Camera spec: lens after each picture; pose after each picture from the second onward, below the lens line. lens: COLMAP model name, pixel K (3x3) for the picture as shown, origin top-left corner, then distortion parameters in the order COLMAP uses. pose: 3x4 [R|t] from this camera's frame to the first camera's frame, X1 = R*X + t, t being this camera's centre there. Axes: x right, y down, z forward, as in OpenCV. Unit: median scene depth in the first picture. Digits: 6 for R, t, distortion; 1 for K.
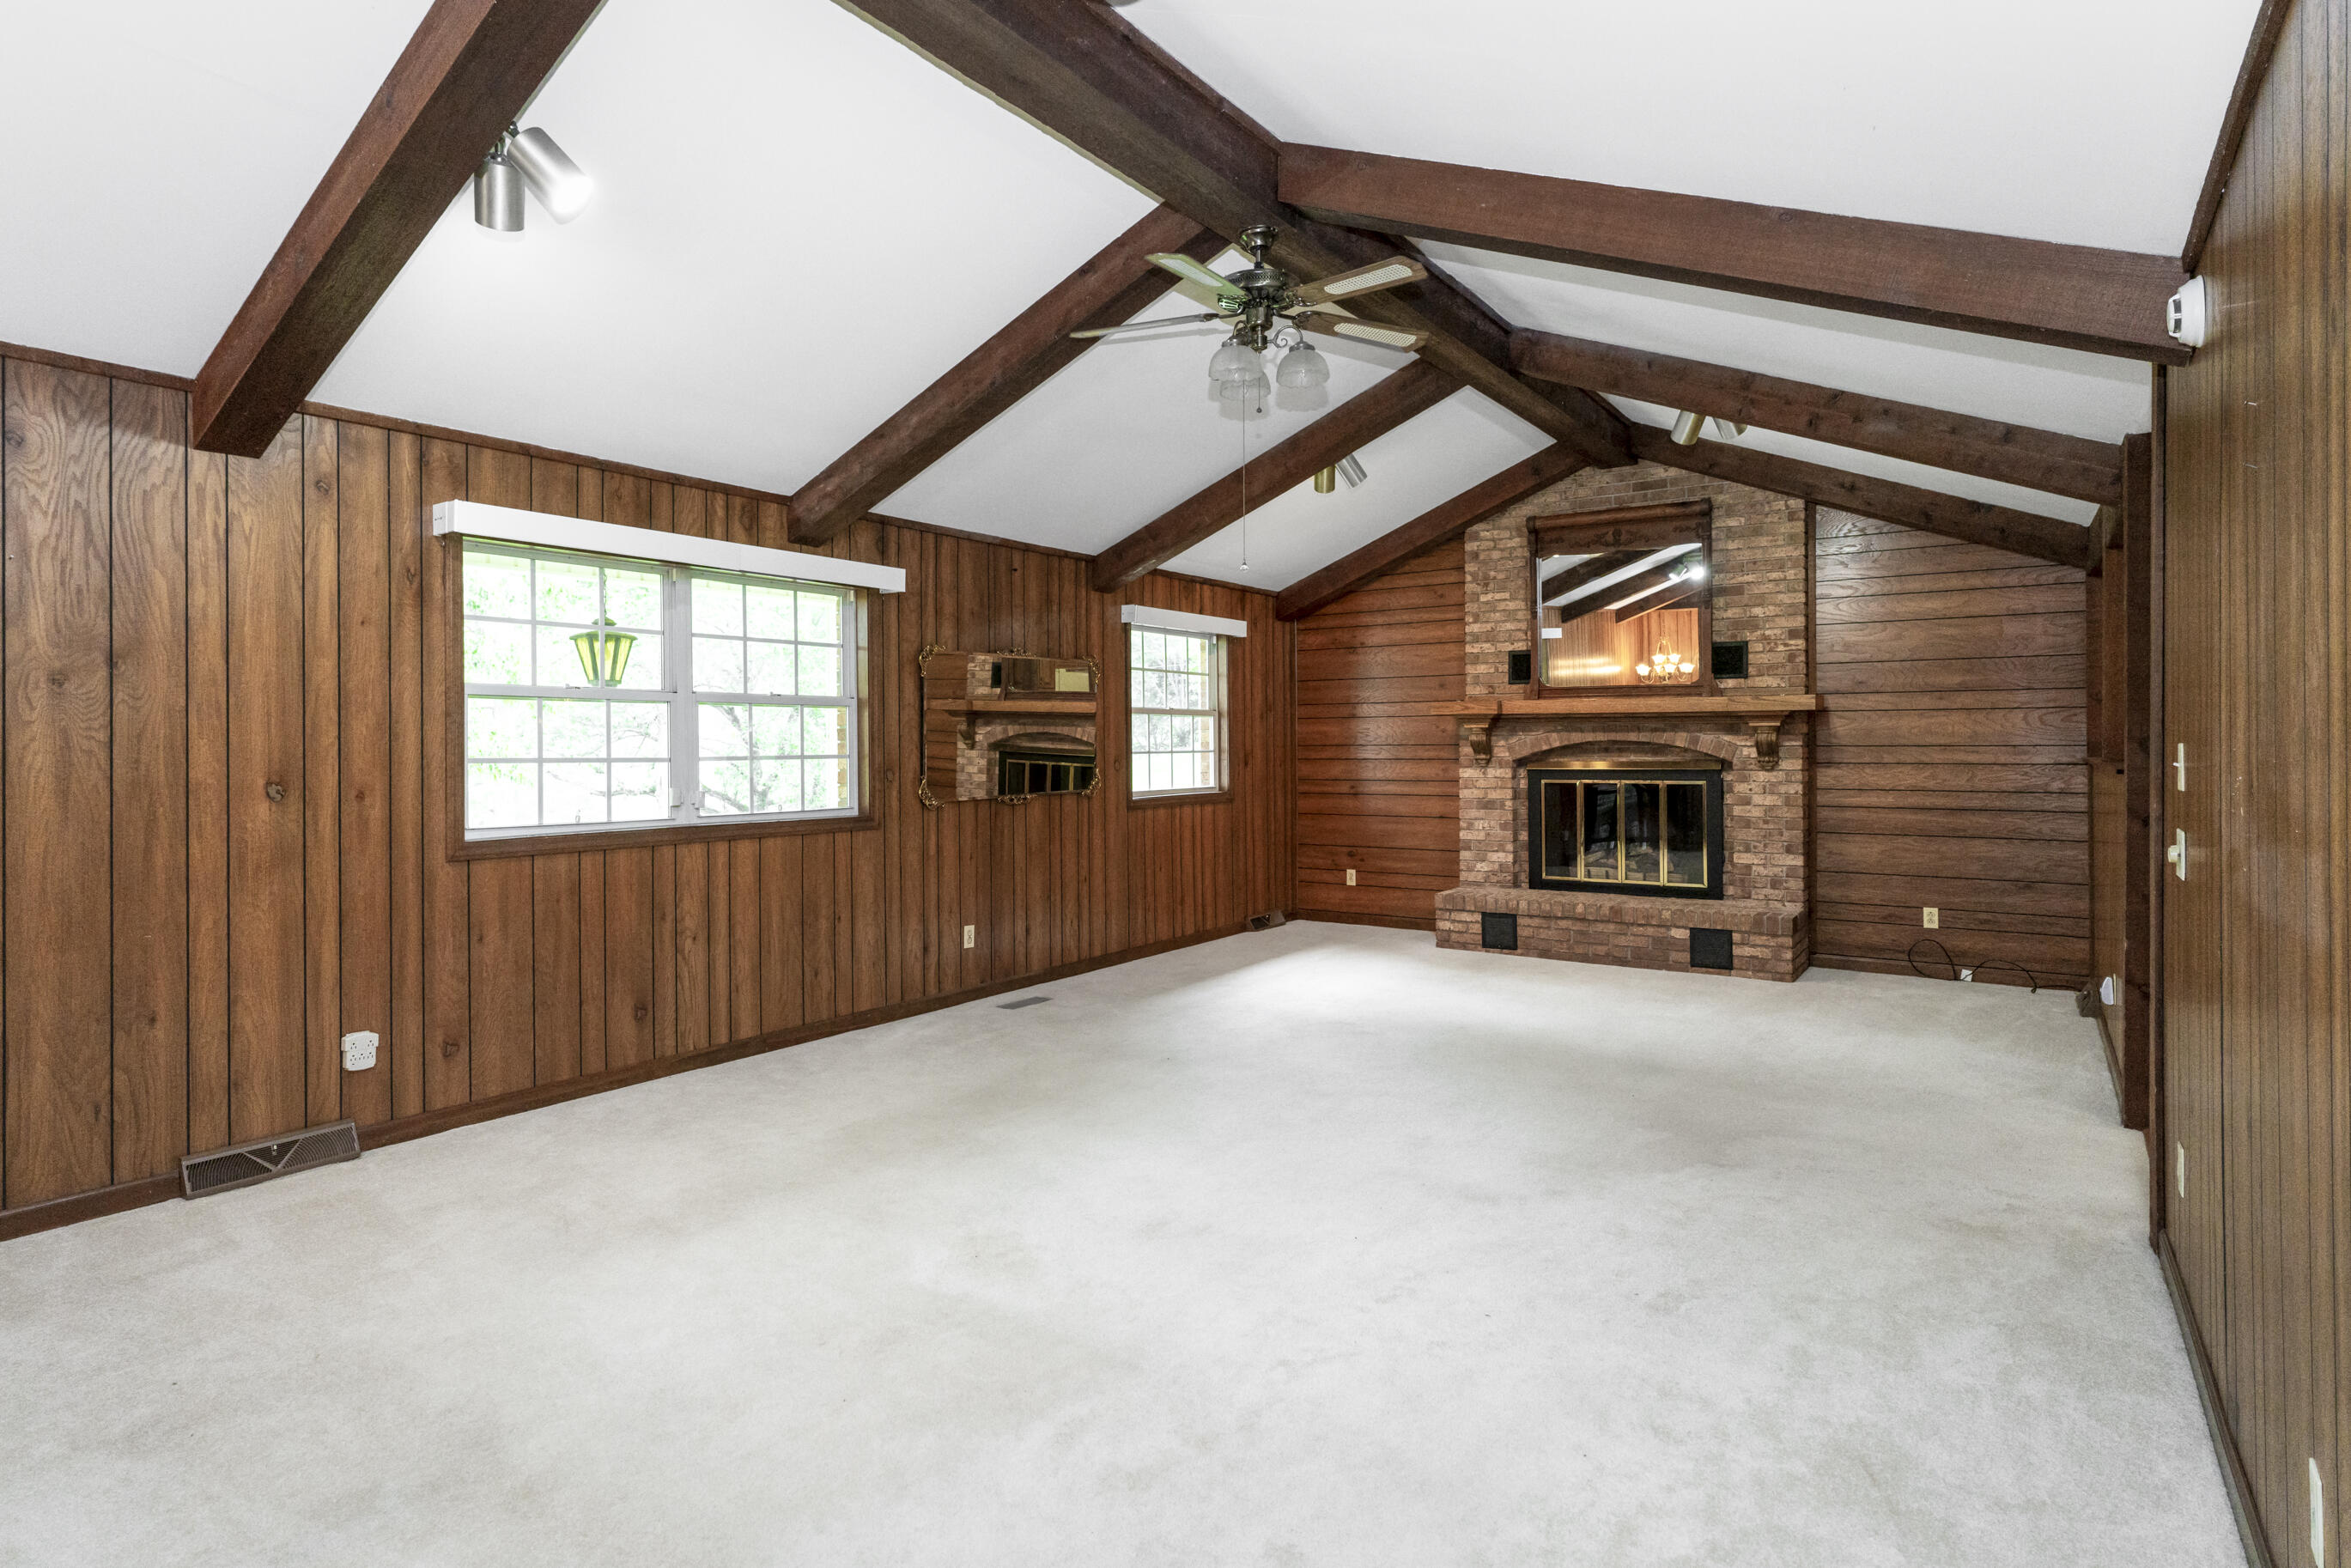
lens RADIAL K [[1271.5, 0, 1173.0], [0, 1271.5, 736.1], [0, 0, 1]] dist [0.001055, 0.000474]
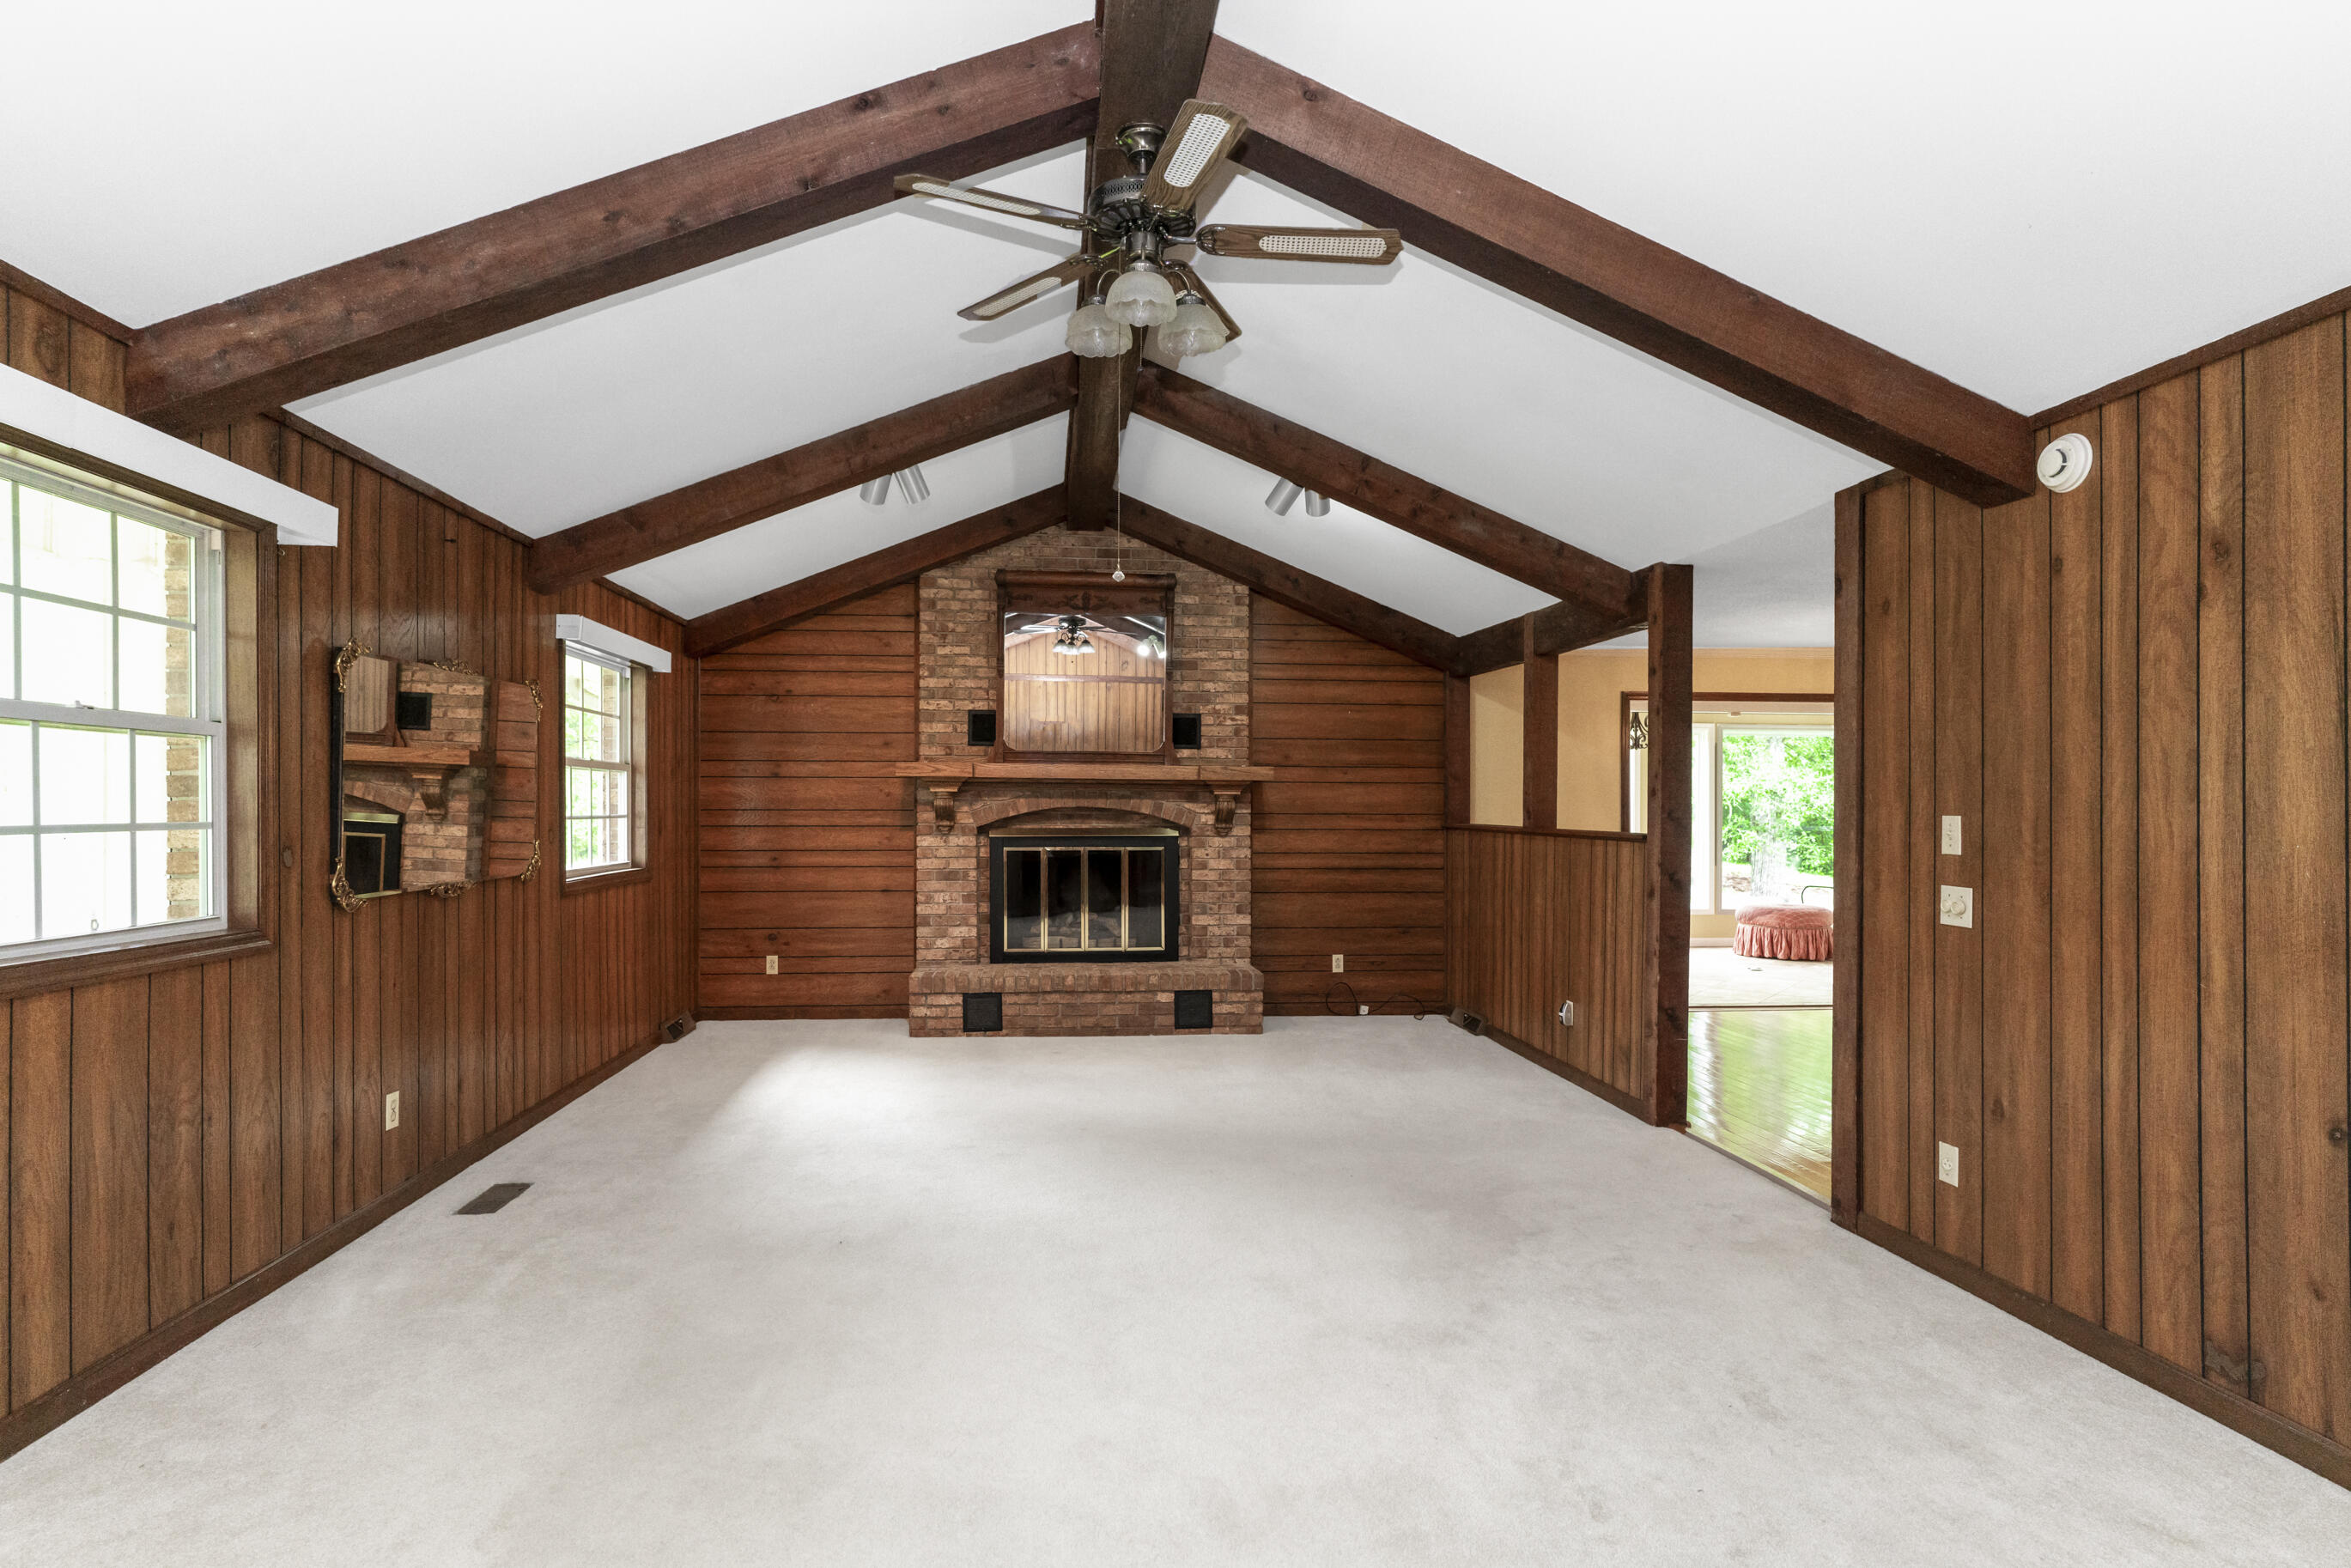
lens RADIAL K [[1212.1, 0, 1177.5], [0, 1212.1, 805.5], [0, 0, 1]] dist [-0.012708, 0.010914]
pose [[0.759852, 0.008932, 0.650035, -0.215019], [-0.011261, 0.999936, -0.000576, 0.002061], [-0.649999, -0.006883, 0.759904, 0.246400]]
